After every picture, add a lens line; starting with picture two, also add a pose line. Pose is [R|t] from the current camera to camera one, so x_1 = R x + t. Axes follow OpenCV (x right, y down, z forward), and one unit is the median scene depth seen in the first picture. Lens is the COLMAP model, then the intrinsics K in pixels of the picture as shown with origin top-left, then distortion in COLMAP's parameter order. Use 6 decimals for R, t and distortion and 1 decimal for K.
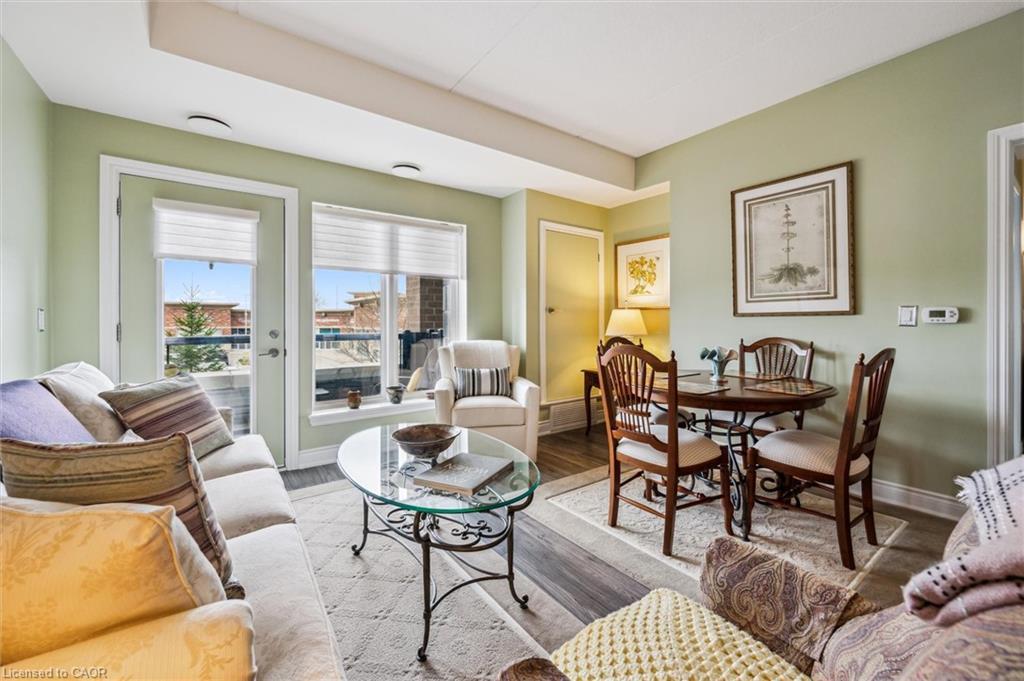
lens RADIAL K [[417.7, 0, 516.8], [0, 417.7, 321.3], [0, 0, 1]] dist [0.000972, -0.000013]
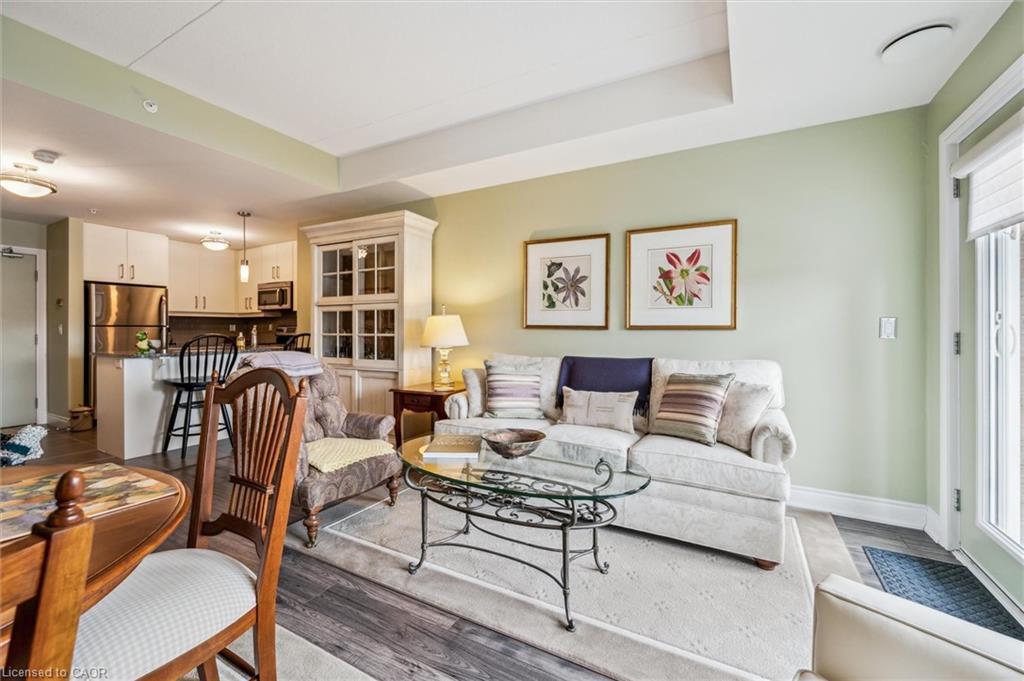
lens RADIAL K [[413.4, 0, 519.7], [0, 413.4, 330.9], [0, 0, 1]] dist [-0.001589, -0.000291]
pose [[-0.905494, 0.004765, -0.424333, 0.125212], [0.002111, 0.999975, 0.006725, -0.002801], [0.424354, 0.005194, -0.905481, 1.085799]]
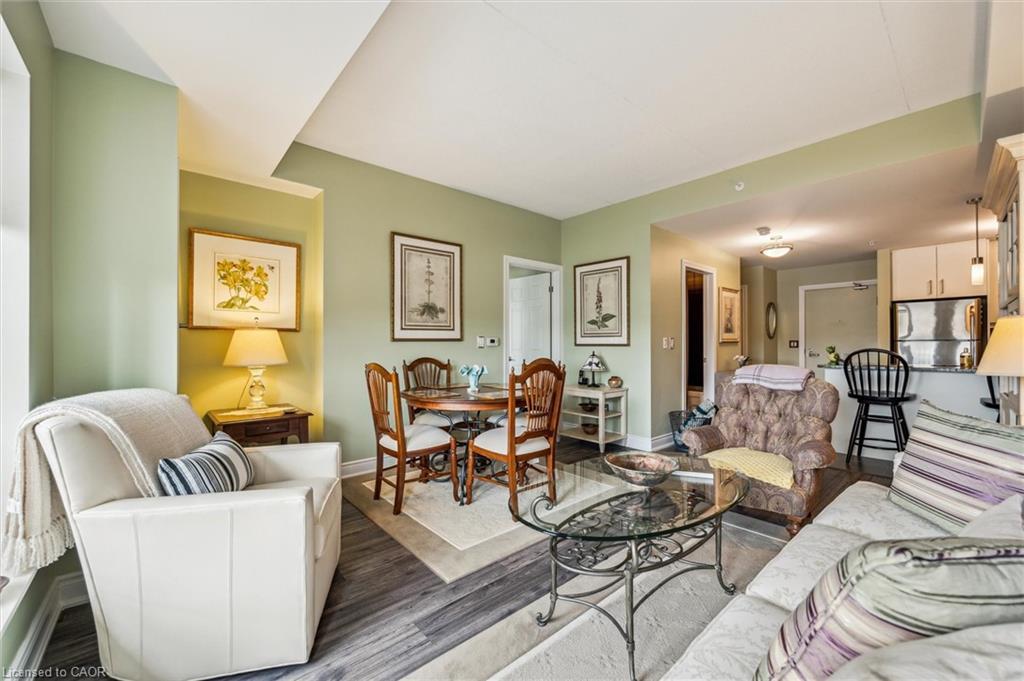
lens RADIAL K [[406.3, 0, 515.2], [0, 406.3, 338.5], [0, 0, 1]] dist [-0.001334, -0.000305]
pose [[-0.080434, 0.014389, 0.996656, -0.620147], [0.000903, 0.999896, -0.014363, -0.002843], [-0.996760, -0.000255, -0.080439, 0.759695]]
